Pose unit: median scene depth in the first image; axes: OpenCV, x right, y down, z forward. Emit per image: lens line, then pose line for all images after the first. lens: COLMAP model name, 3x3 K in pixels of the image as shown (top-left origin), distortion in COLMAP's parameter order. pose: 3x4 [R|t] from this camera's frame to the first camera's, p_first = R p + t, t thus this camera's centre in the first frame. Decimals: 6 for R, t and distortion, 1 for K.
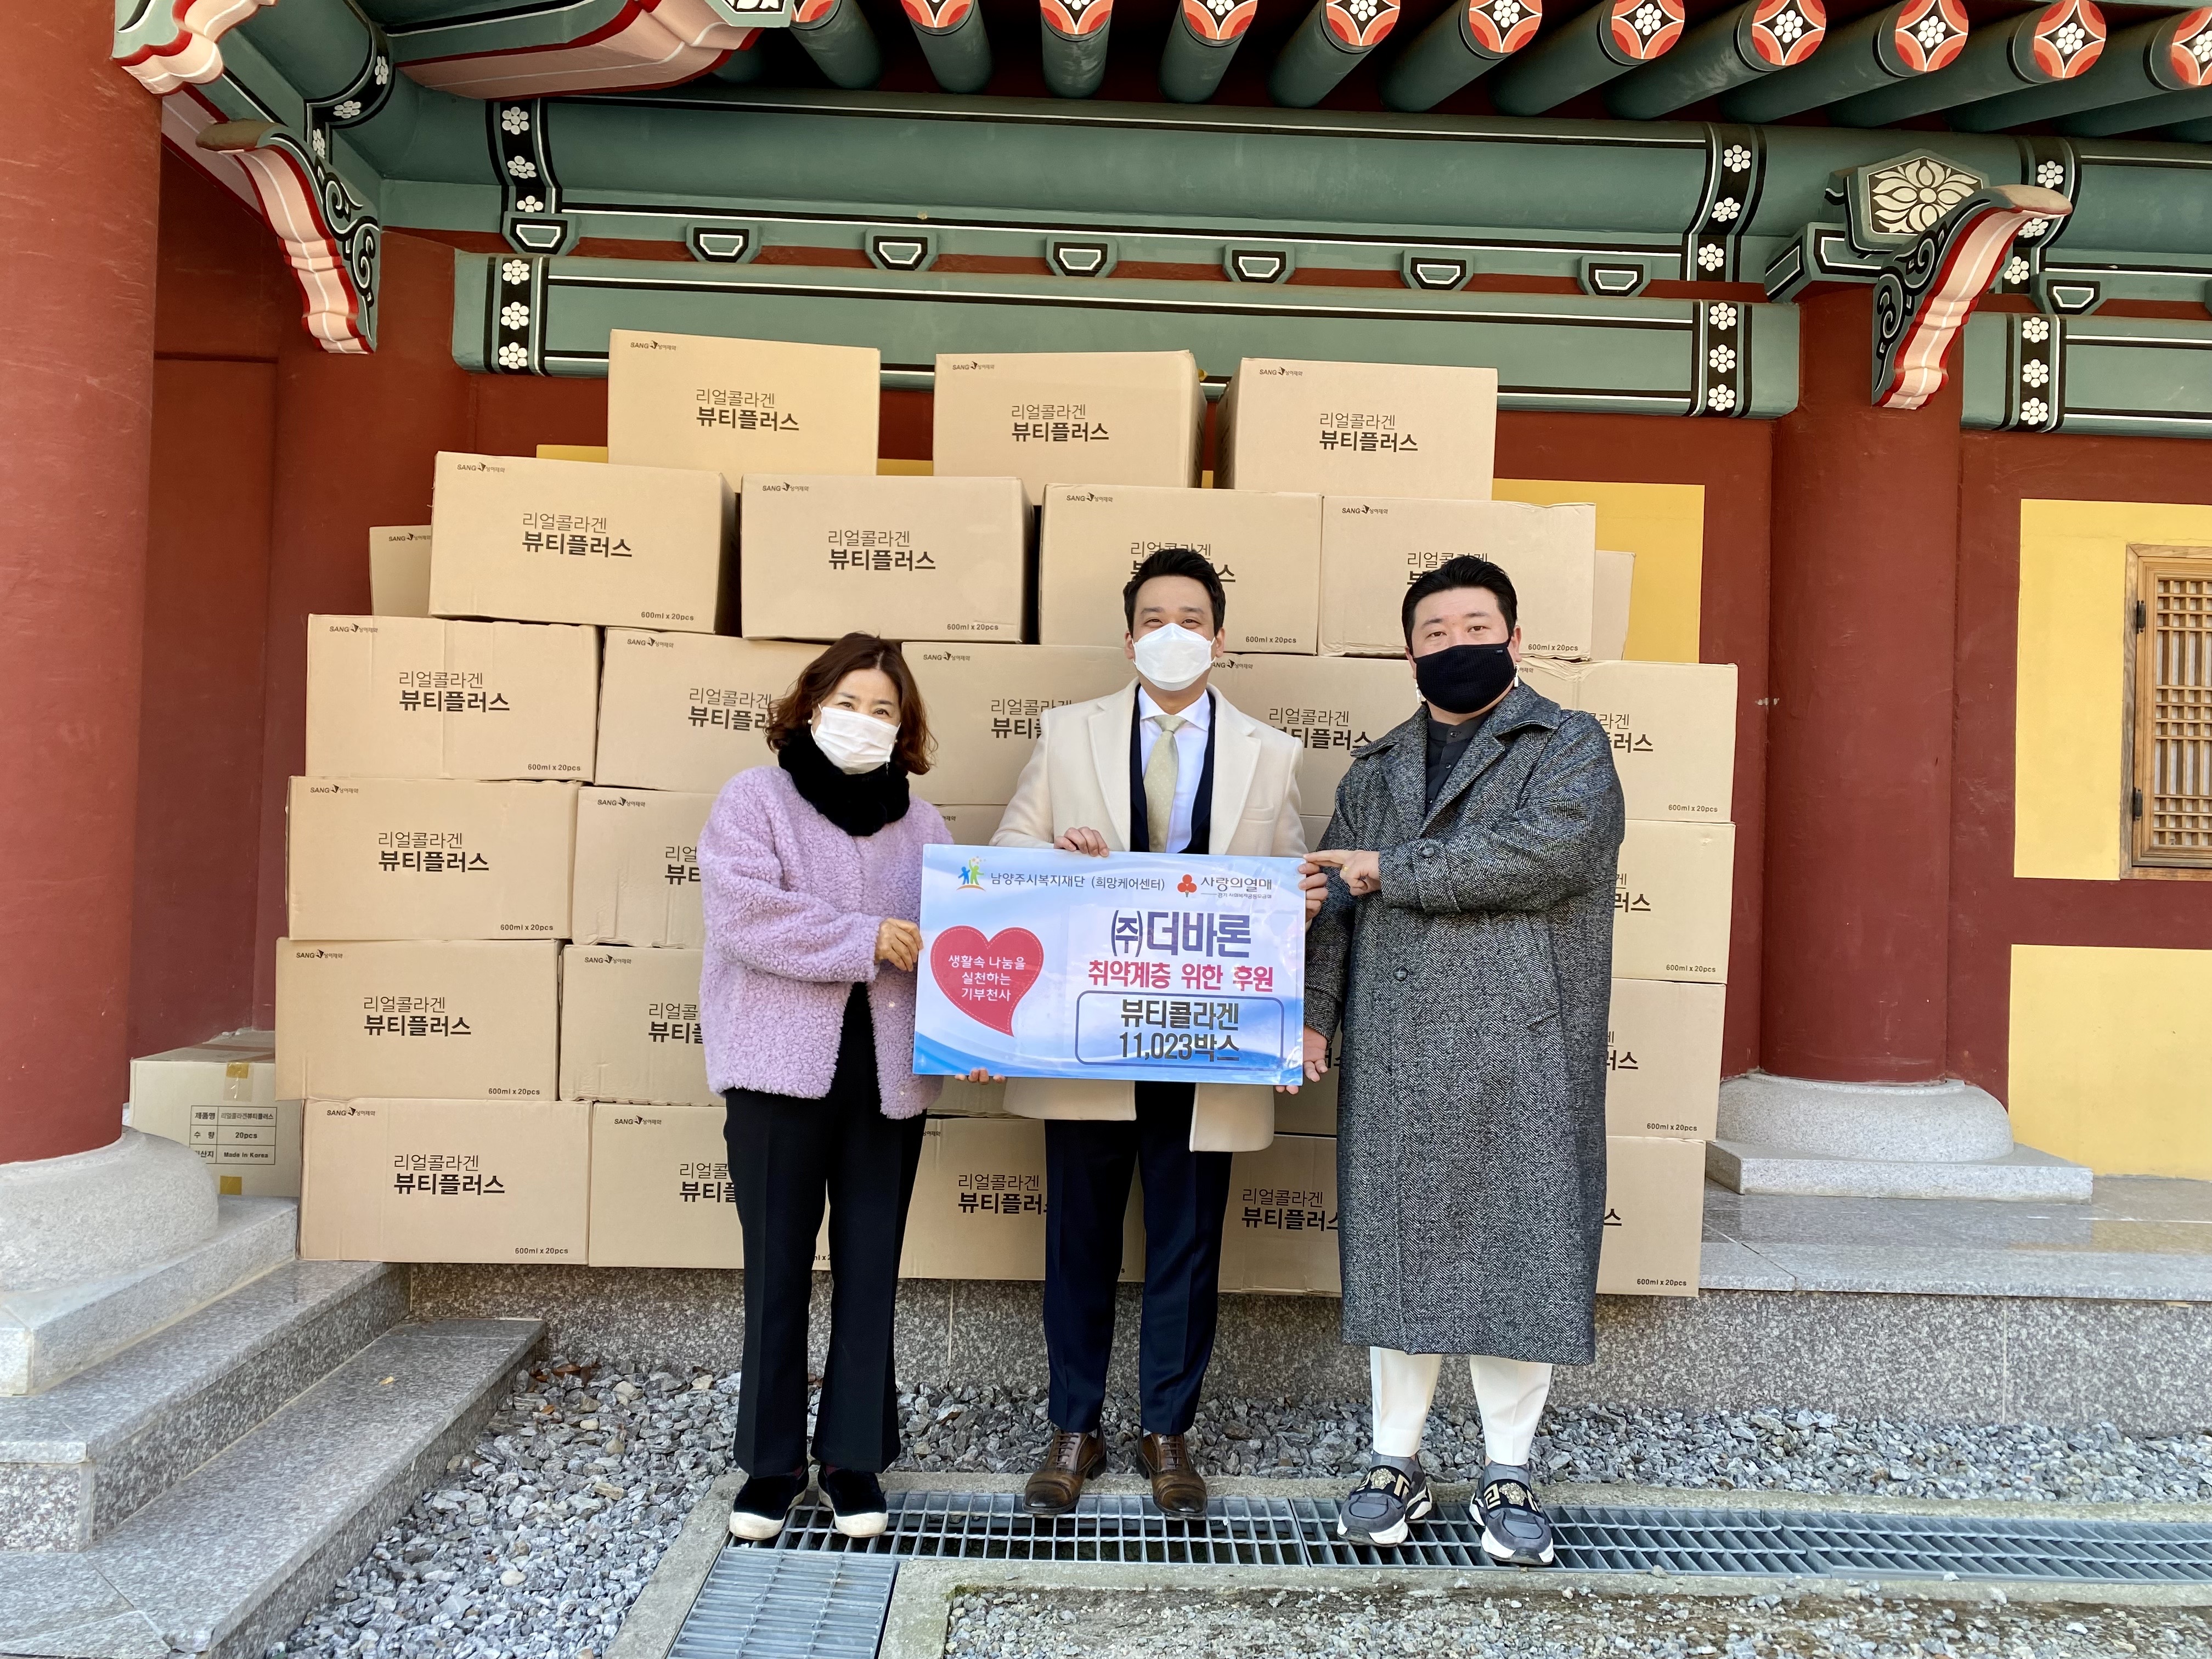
lens RADIAL K [[1657.9, 0, 1102.0], [0, 1657.9, 821.2], [0, 0, 1]] dist [0.034785, -0.025284]
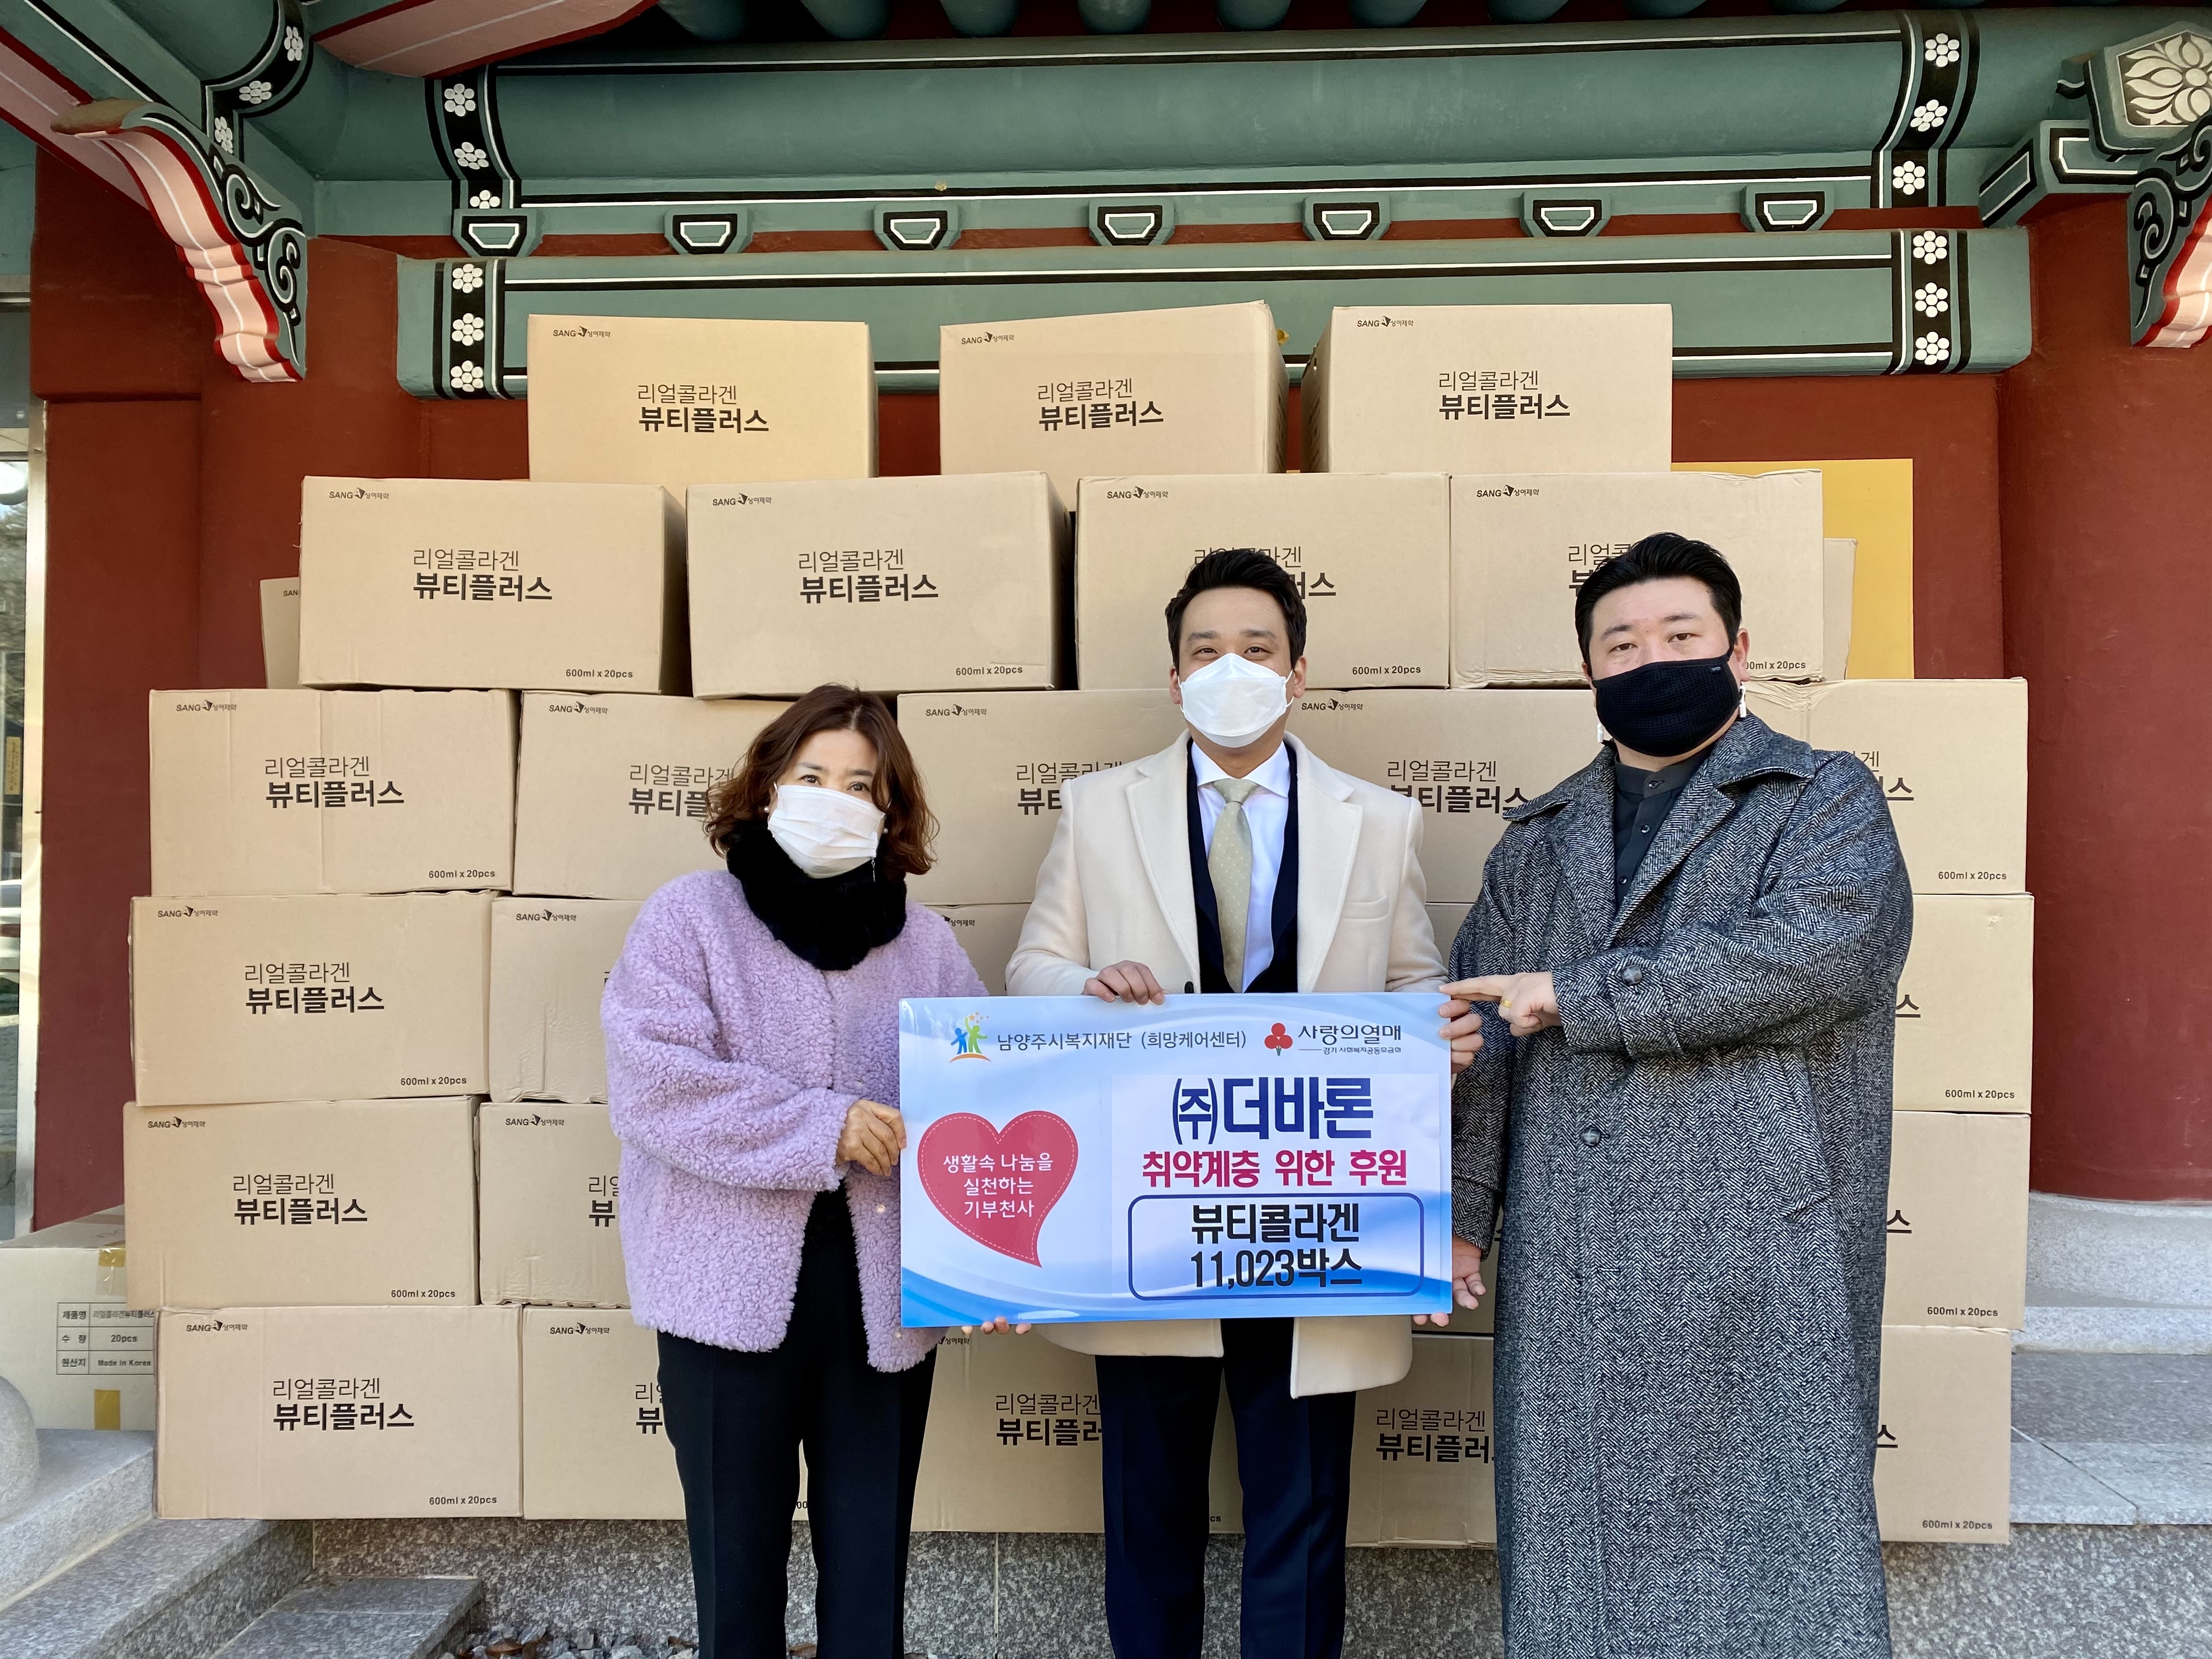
lens RADIAL K [[1657.9, 0, 1091.4], [0, 1657.9, 842.4], [0, 0, 1]] dist [0.034785, -0.025284]
pose [[0.997291, -0.035221, -0.064571, 0.014183], [0.034416, 0.999316, -0.013543, -0.024930], [0.065004, 0.011284, 0.997821, 0.228553]]
